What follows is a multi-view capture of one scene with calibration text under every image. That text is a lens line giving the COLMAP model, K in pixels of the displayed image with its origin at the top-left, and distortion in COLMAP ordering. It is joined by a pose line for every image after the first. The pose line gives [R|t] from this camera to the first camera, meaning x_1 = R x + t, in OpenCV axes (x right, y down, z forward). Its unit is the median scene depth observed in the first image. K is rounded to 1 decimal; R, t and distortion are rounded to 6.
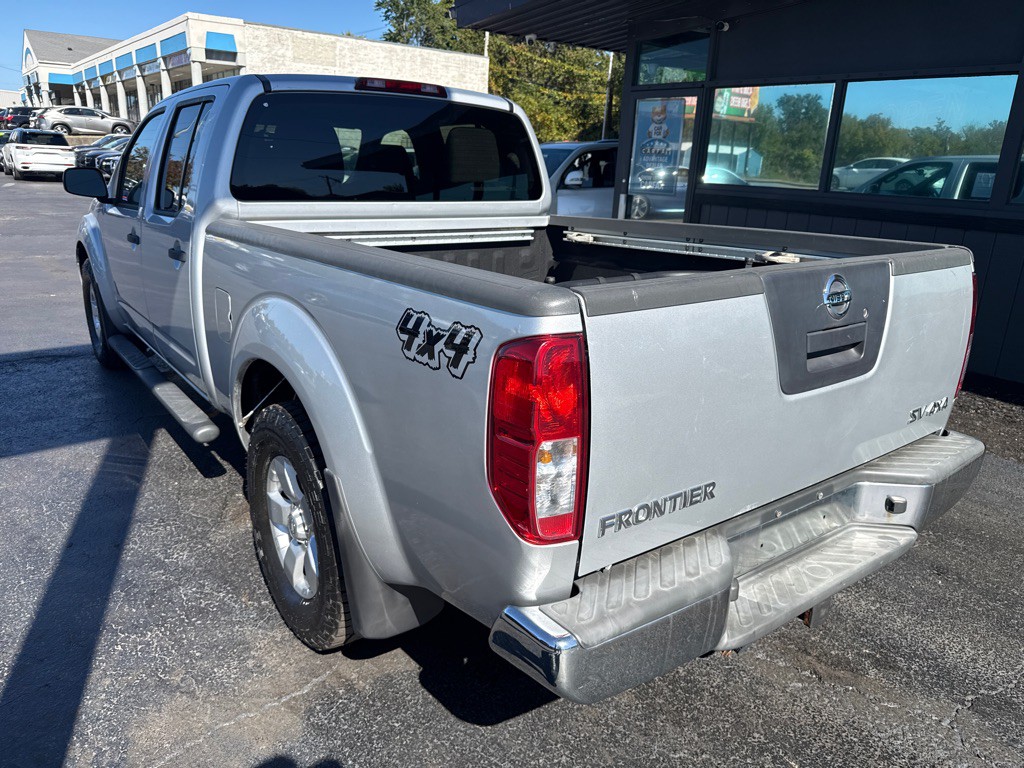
lens RADIAL K [[754.7, 0, 512.0], [0, 754.7, 384.0], [0, 0, 1]] dist [0.043538, -0.065319]
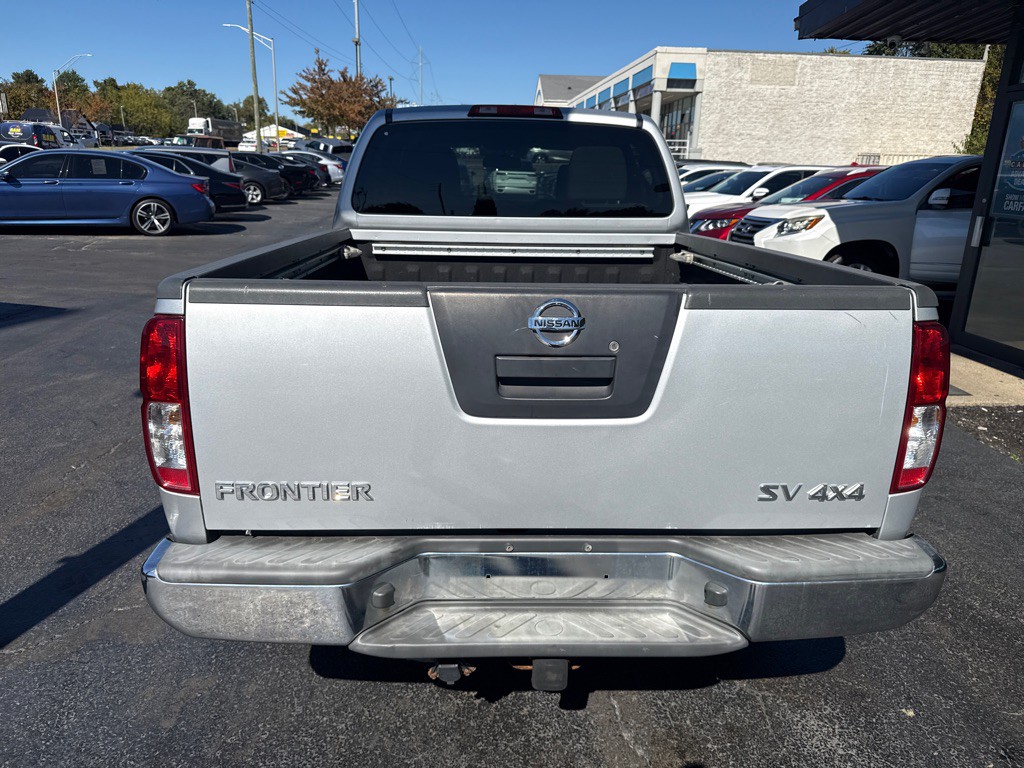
lens RADIAL K [[742.2, 0, 468.0], [0, 742.2, 368.5], [0, 0, 1]] dist [0.004296, -0.005590]
pose [[0.810579, 0.135962, -0.569627, 0.398948], [-0.157928, 0.987390, 0.010944, -0.025212], [0.563932, 0.081089, 0.821830, 0.104213]]
